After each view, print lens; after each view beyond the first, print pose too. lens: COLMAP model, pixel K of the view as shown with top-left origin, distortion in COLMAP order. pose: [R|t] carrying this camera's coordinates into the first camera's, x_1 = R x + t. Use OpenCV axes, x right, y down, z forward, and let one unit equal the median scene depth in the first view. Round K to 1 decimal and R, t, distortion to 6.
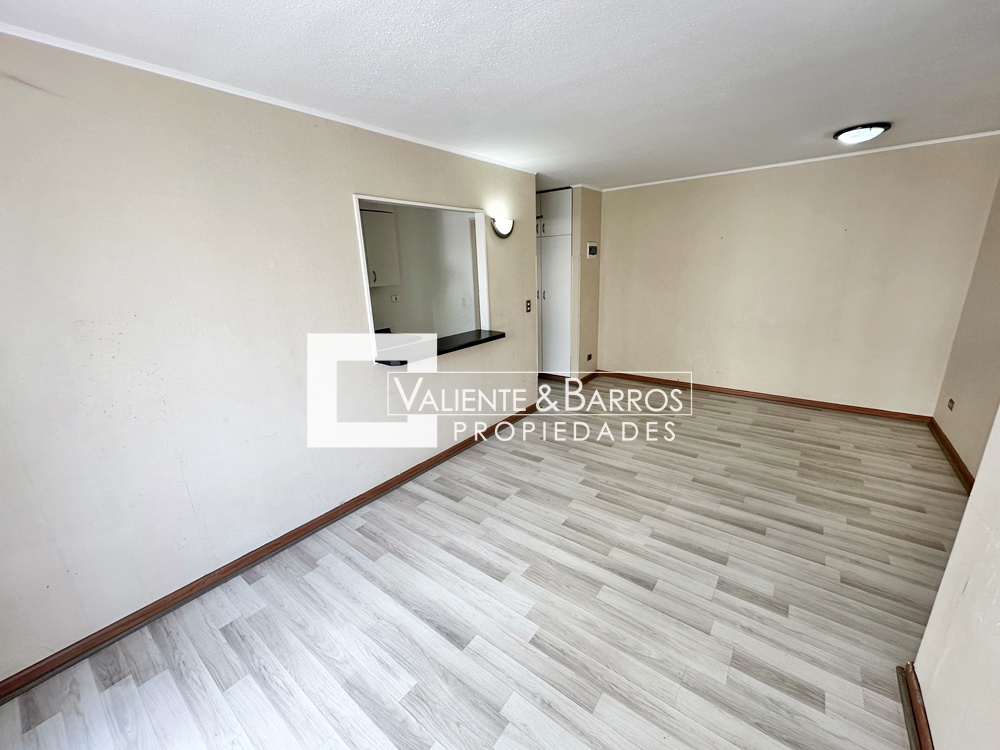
lens RADIAL K [[396.0, 0, 500.3], [0, 396.0, 373.7], [0, 0, 1]] dist [-0.002695, -0.000041]
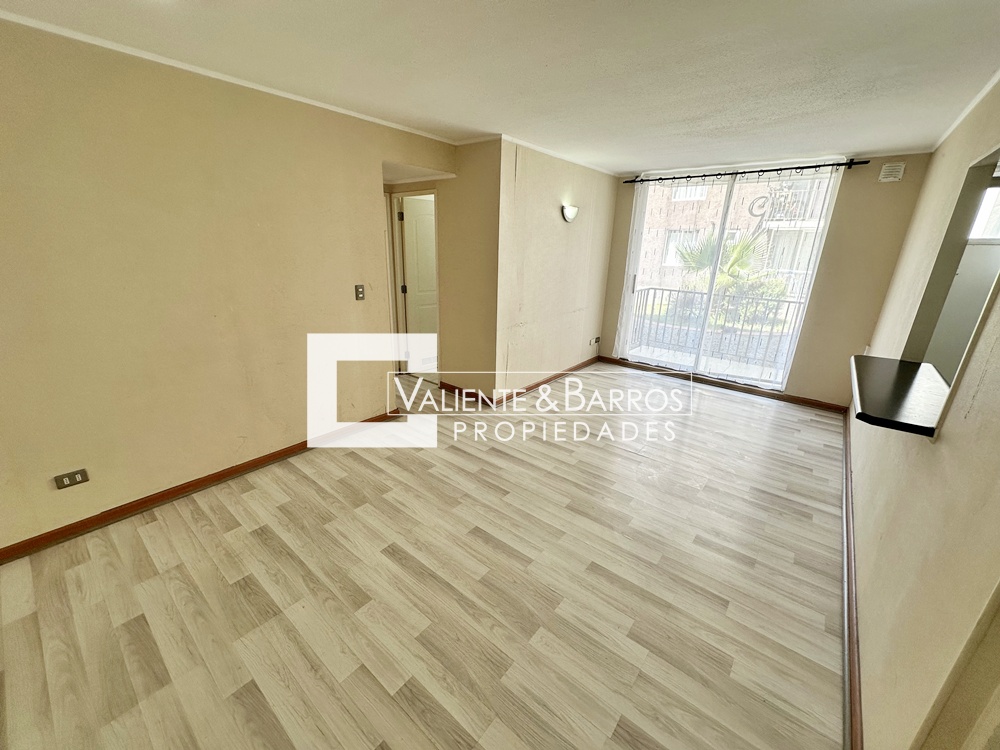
lens RADIAL K [[396.0, 0, 500.8], [0, 396.0, 375.9], [0, 0, 1]] dist [-0.002695, -0.000041]
pose [[-0.999731, 0.002565, 0.023071, 0.461706], [0.015055, 0.828145, 0.560311, -0.440732], [-0.017669, 0.560508, -0.827961, 1.532152]]
